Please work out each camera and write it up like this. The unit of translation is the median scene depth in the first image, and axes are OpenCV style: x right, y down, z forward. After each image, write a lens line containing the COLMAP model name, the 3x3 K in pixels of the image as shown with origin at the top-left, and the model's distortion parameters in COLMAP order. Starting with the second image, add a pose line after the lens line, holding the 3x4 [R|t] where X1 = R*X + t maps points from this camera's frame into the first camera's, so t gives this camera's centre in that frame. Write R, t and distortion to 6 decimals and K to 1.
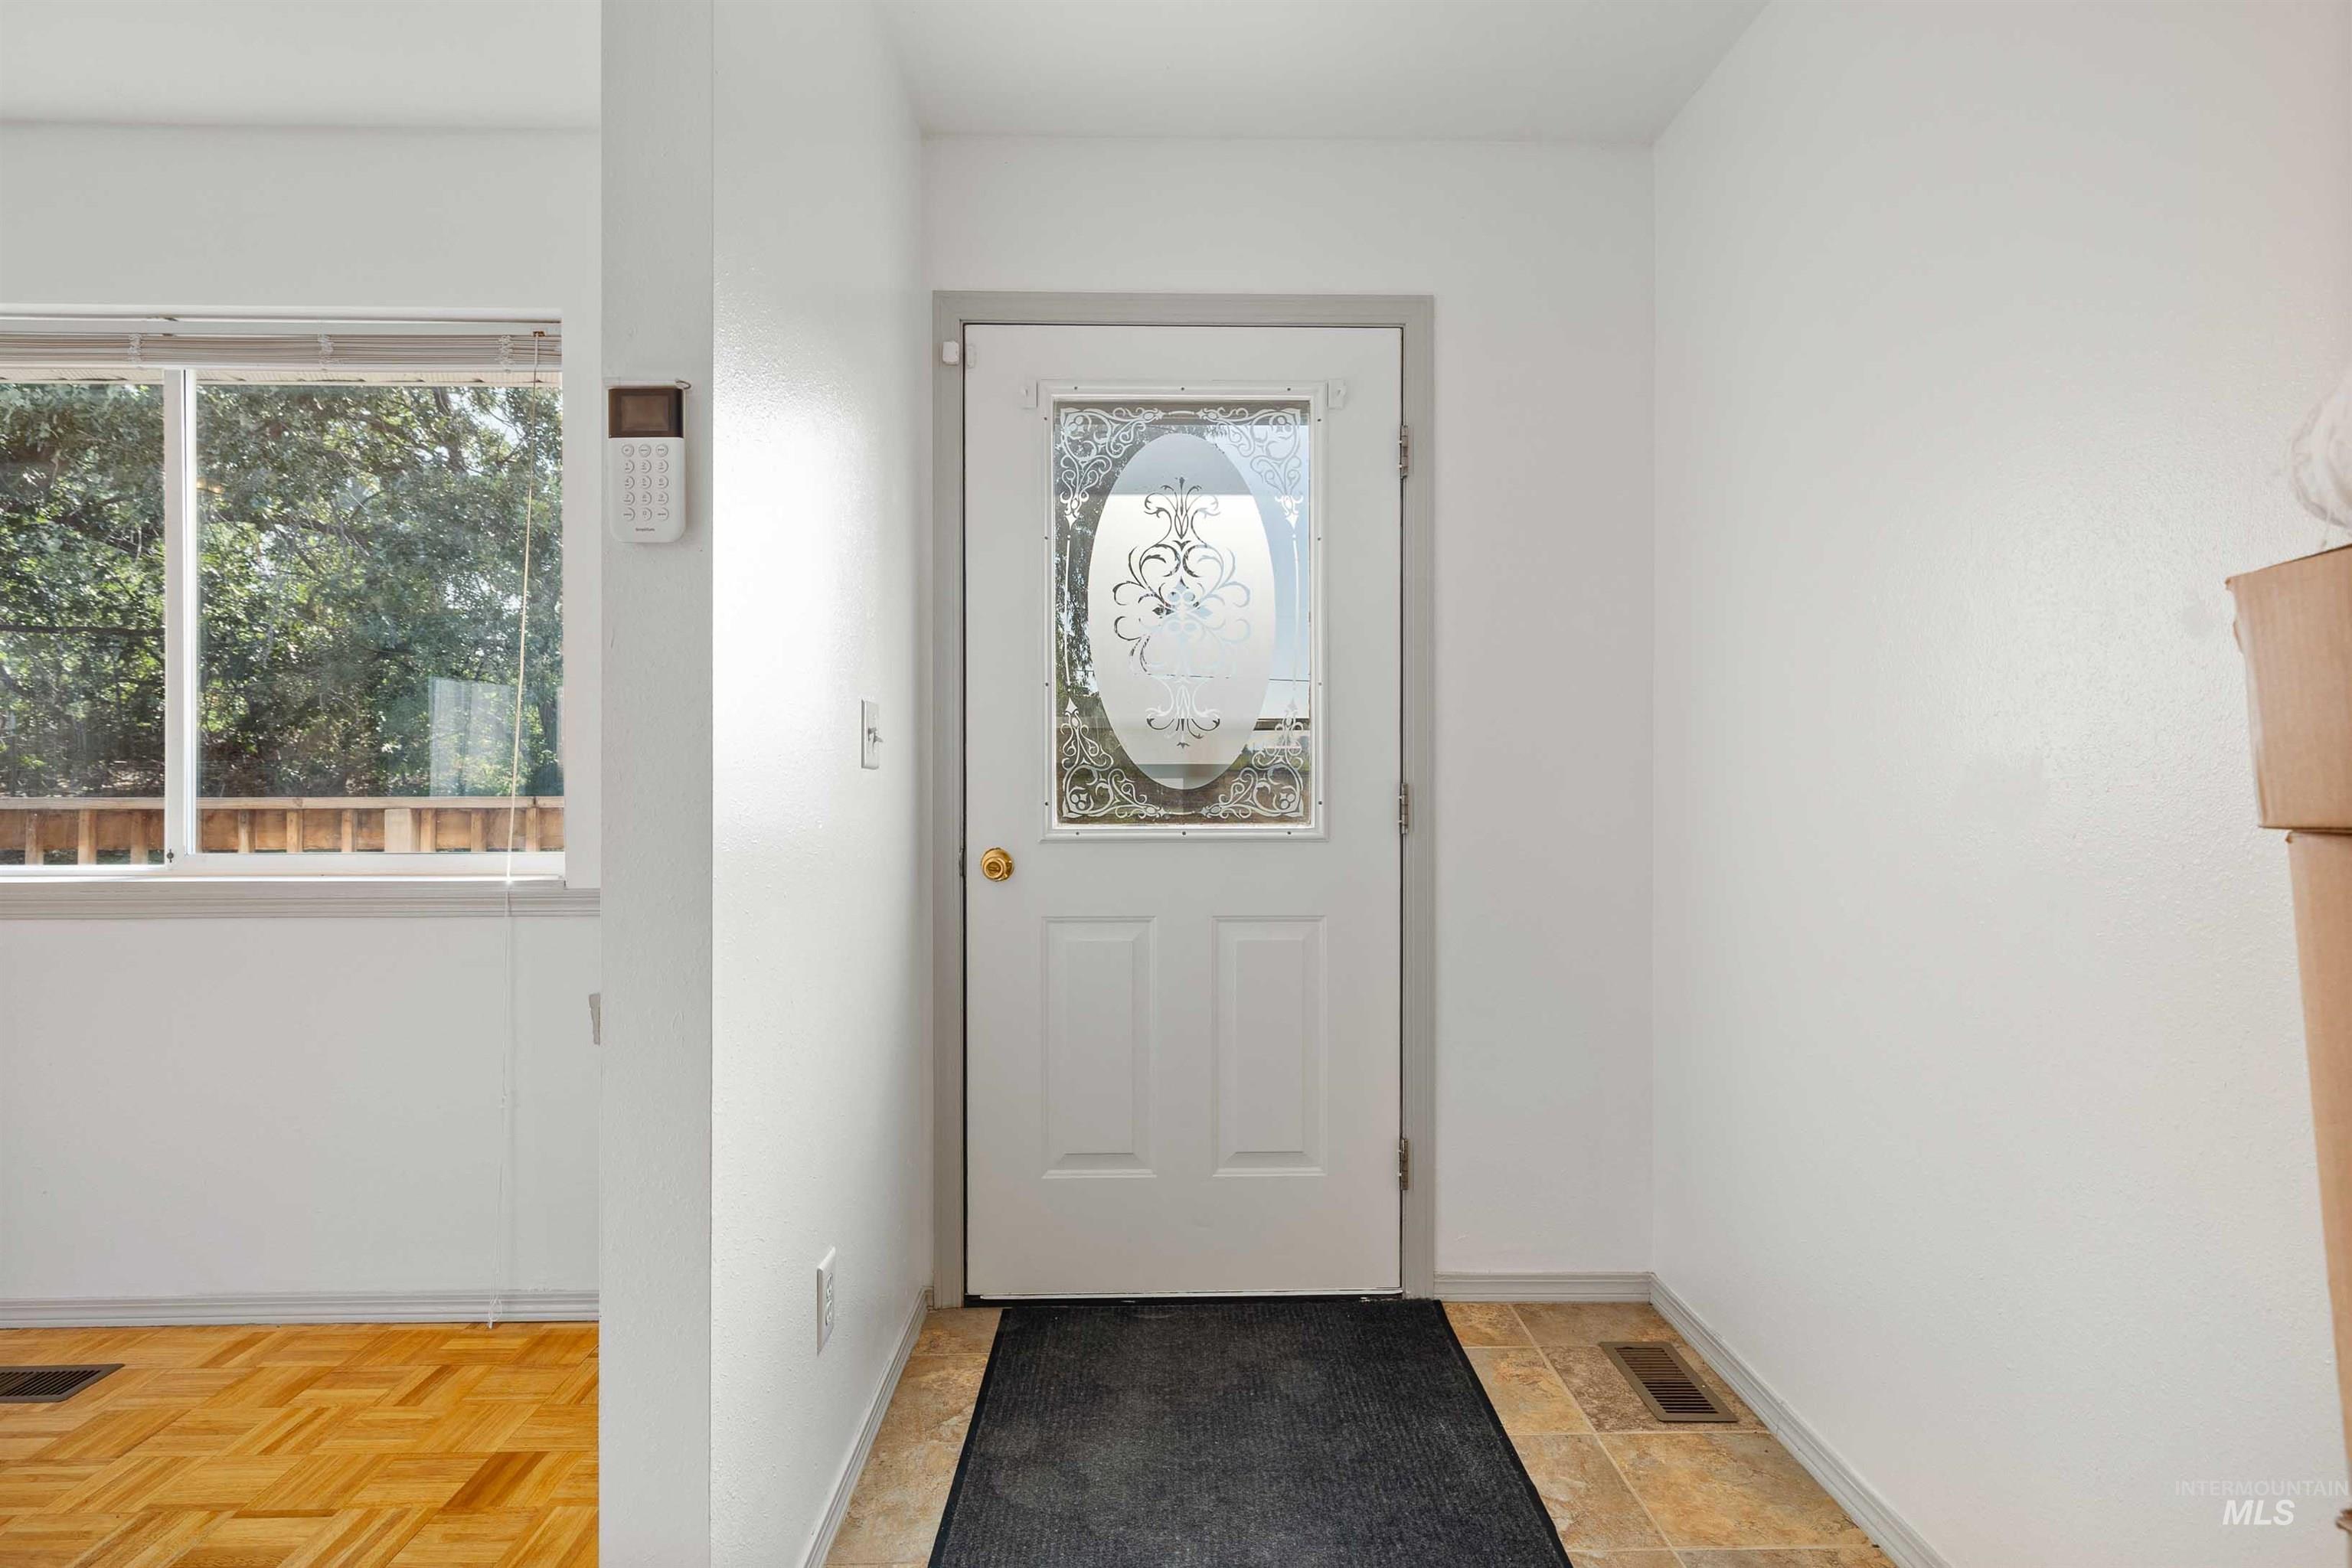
lens RADIAL K [[1228.0, 0, 1177.4], [0, 1228.0, 767.1], [0, 0, 1]] dist [0.004563, 0.000736]
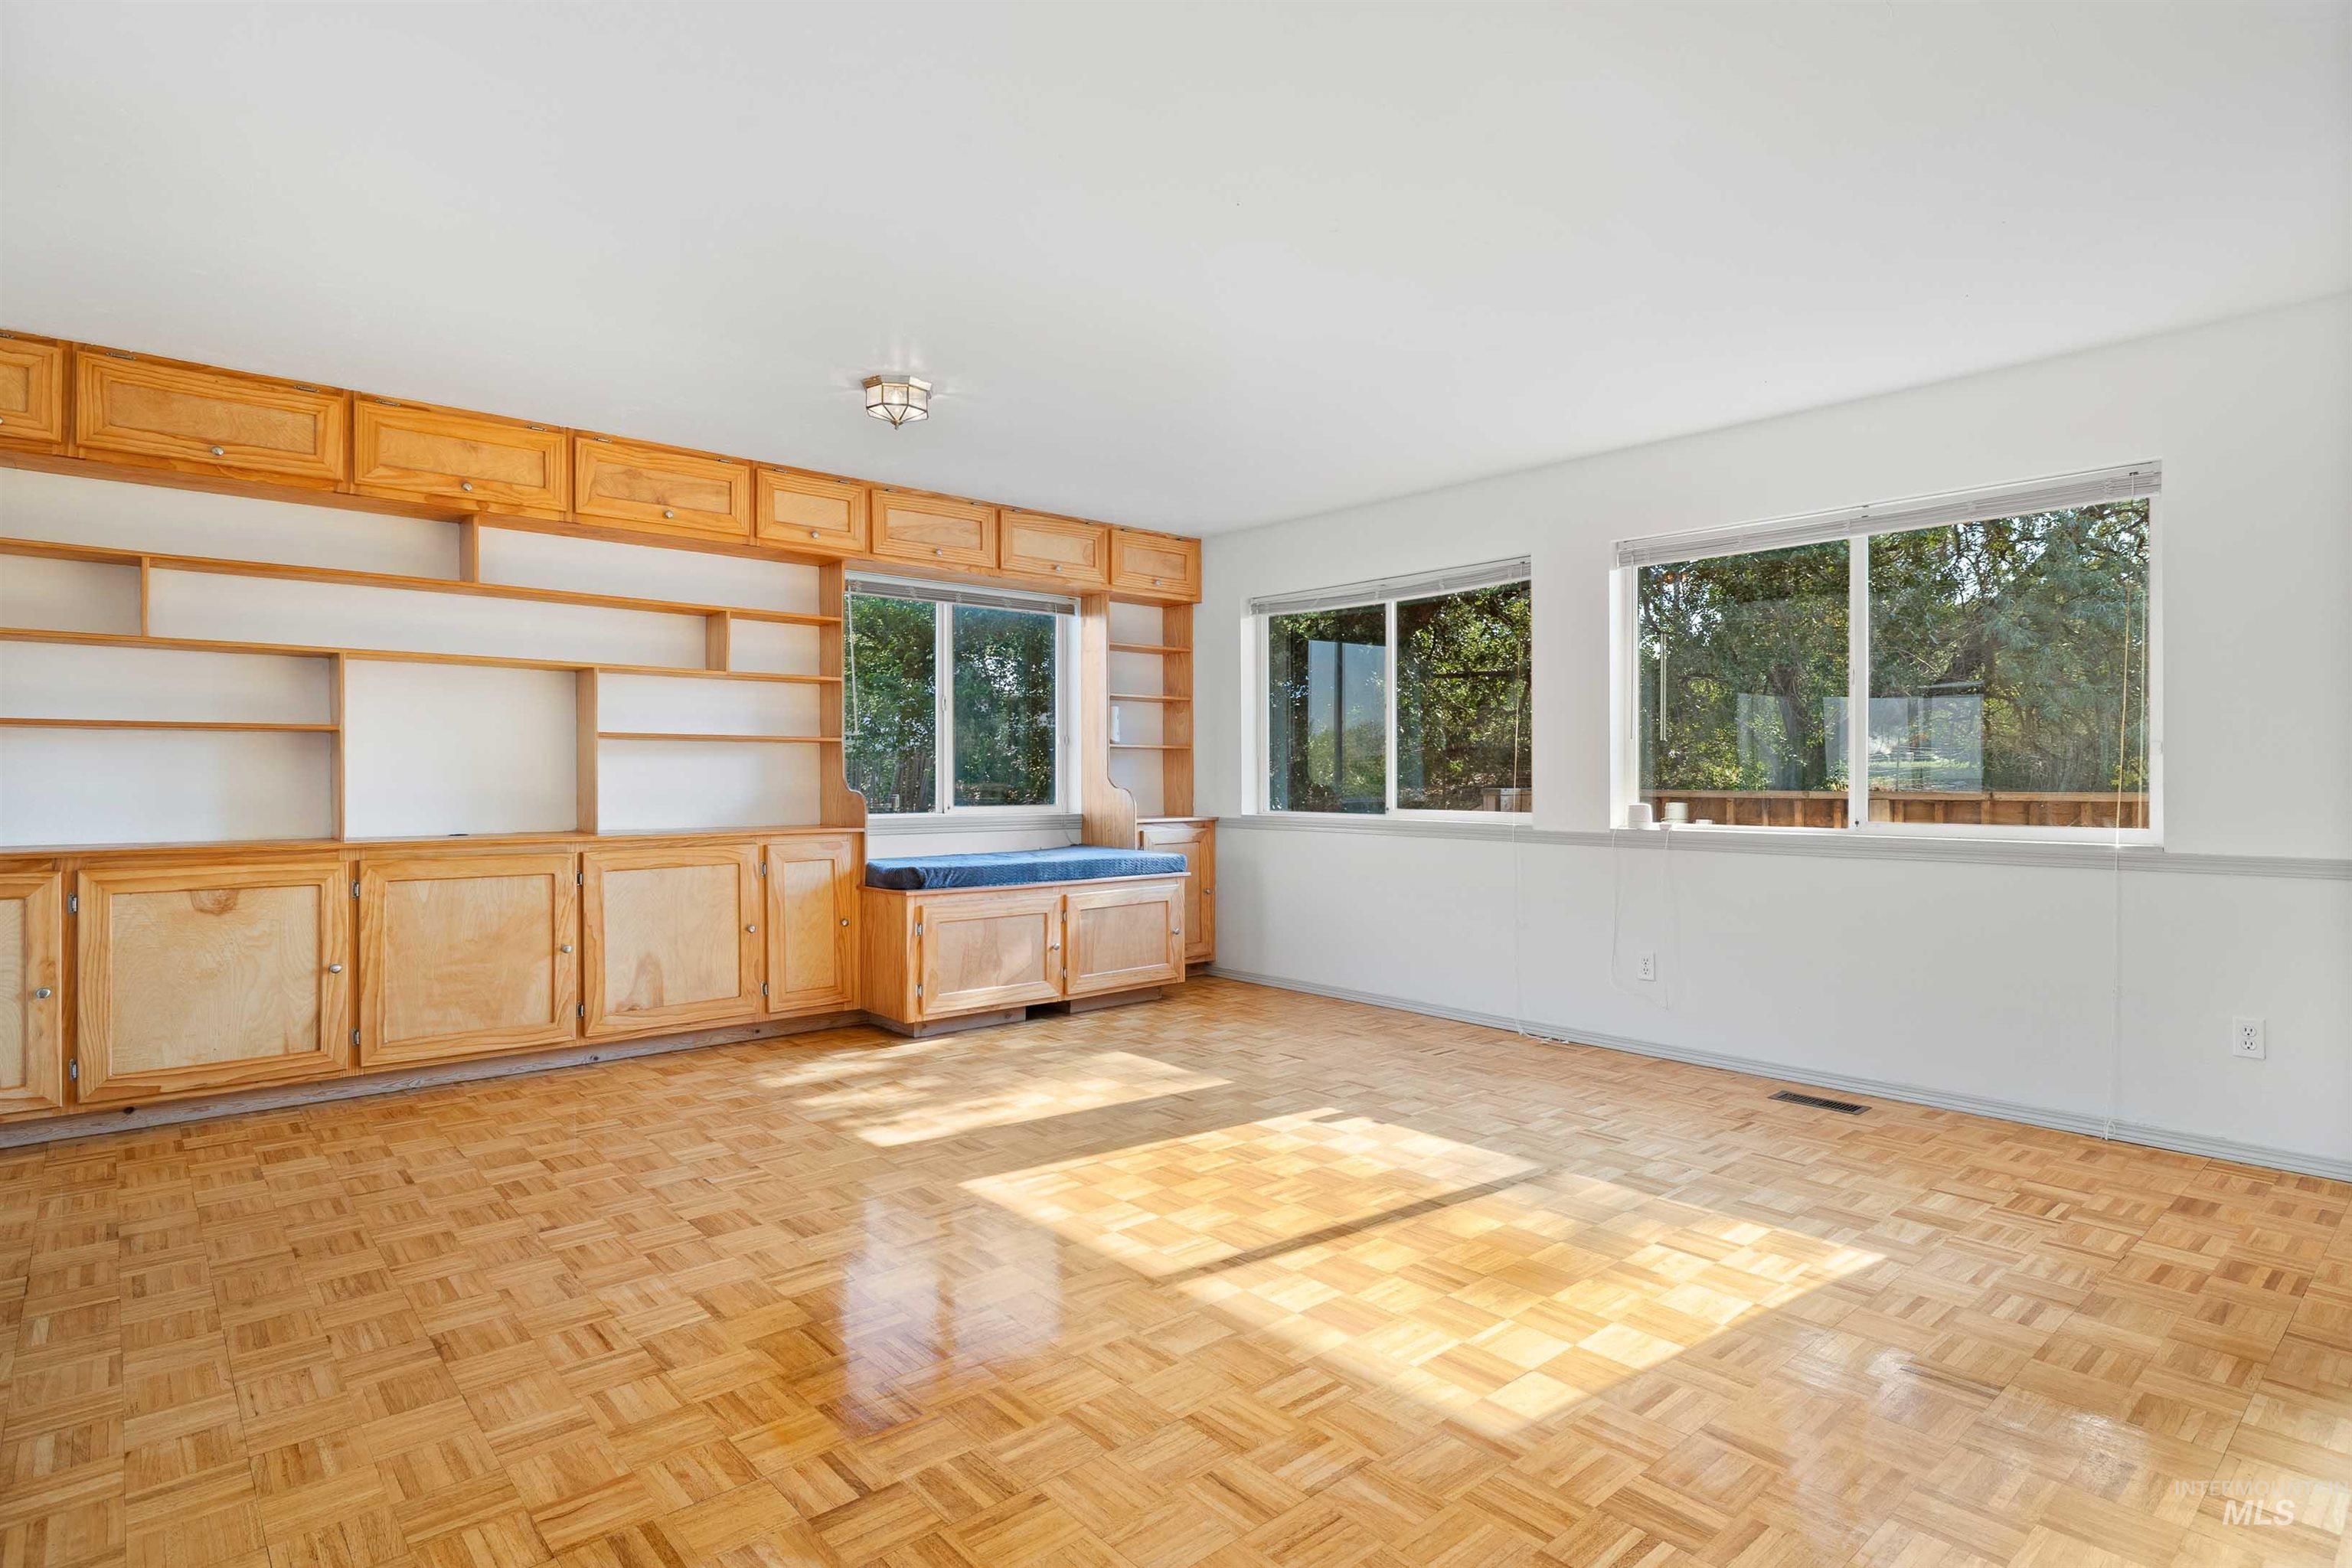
lens RADIAL K [[1228.0, 0, 1177.4], [0, 1228.0, 767.1], [0, 0, 1]] dist [0.004563, 0.000736]
pose [[0.645877, -0.005829, -0.763420, -0.149620], [0.004979, 0.999982, -0.003423, -0.005435], [0.763426, -0.001590, 0.645894, -0.943494]]
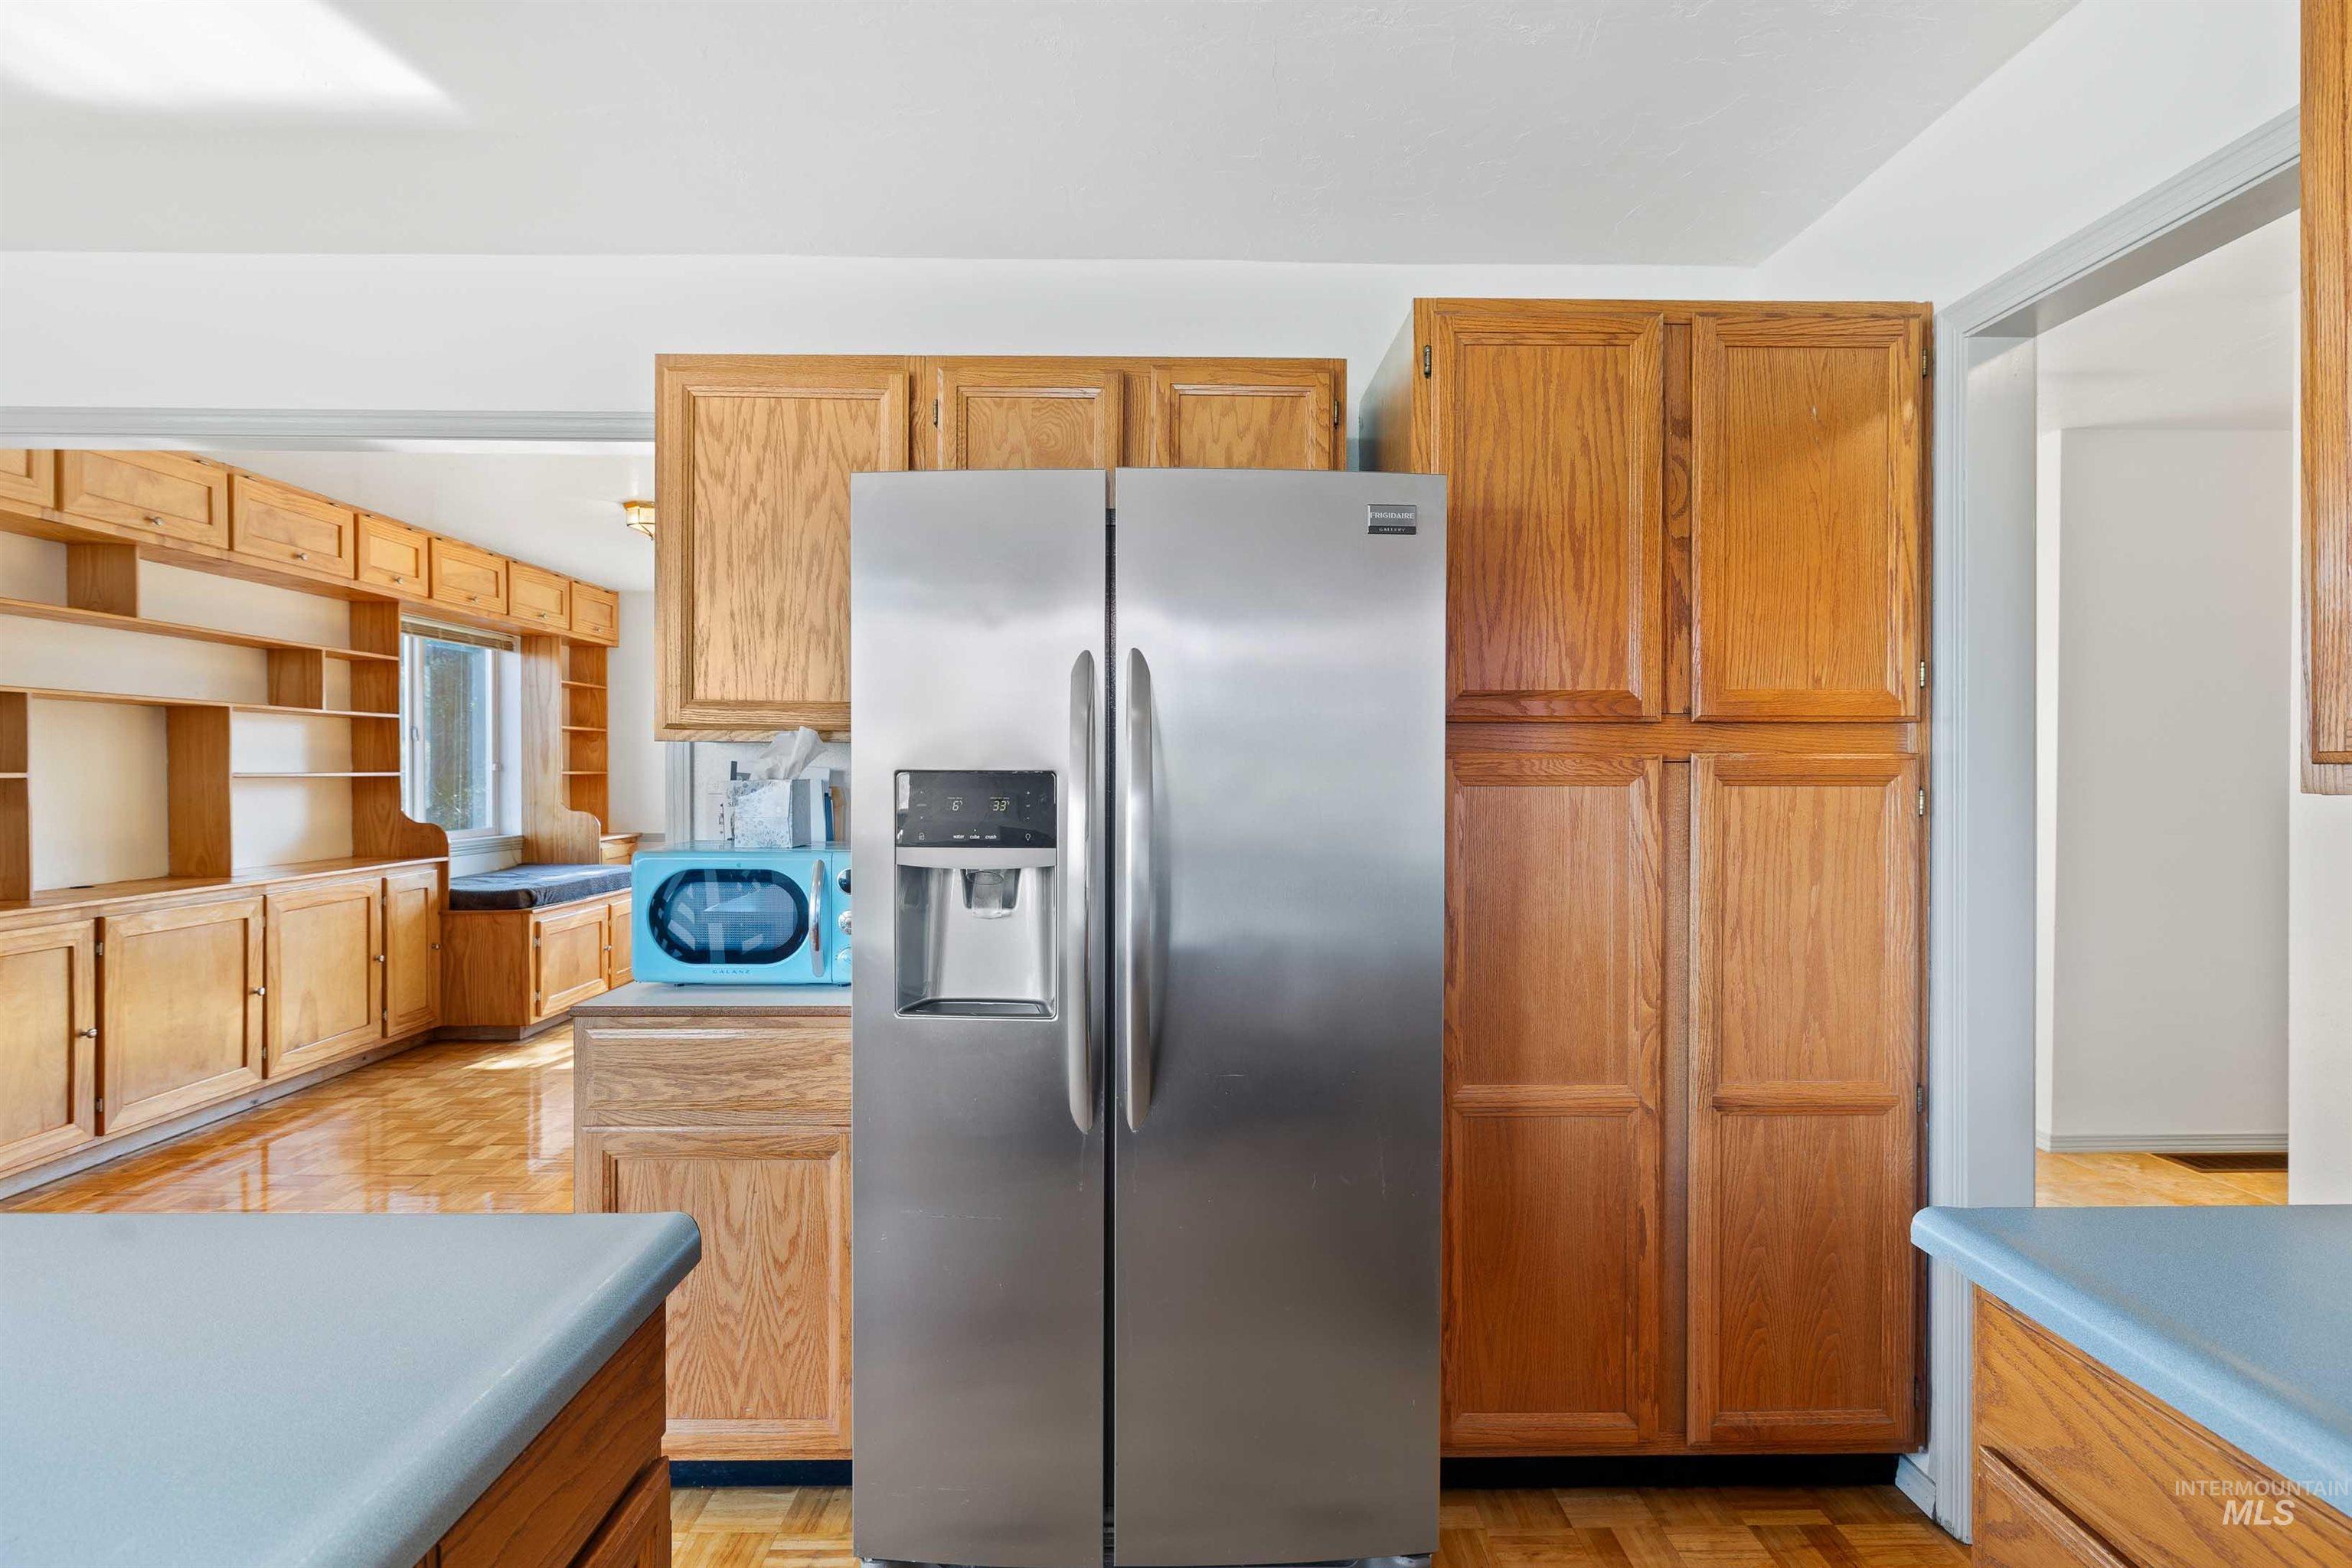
lens RADIAL K [[1228.0, 0, 1177.4], [0, 1228.0, 767.1], [0, 0, 1]] dist [0.004563, 0.000736]
pose [[0.999958, -0.001126, -0.009140, -0.845533], [0.001173, 0.999986, 0.005139, -0.103225], [0.009134, -0.005150, 0.999945, -2.500899]]
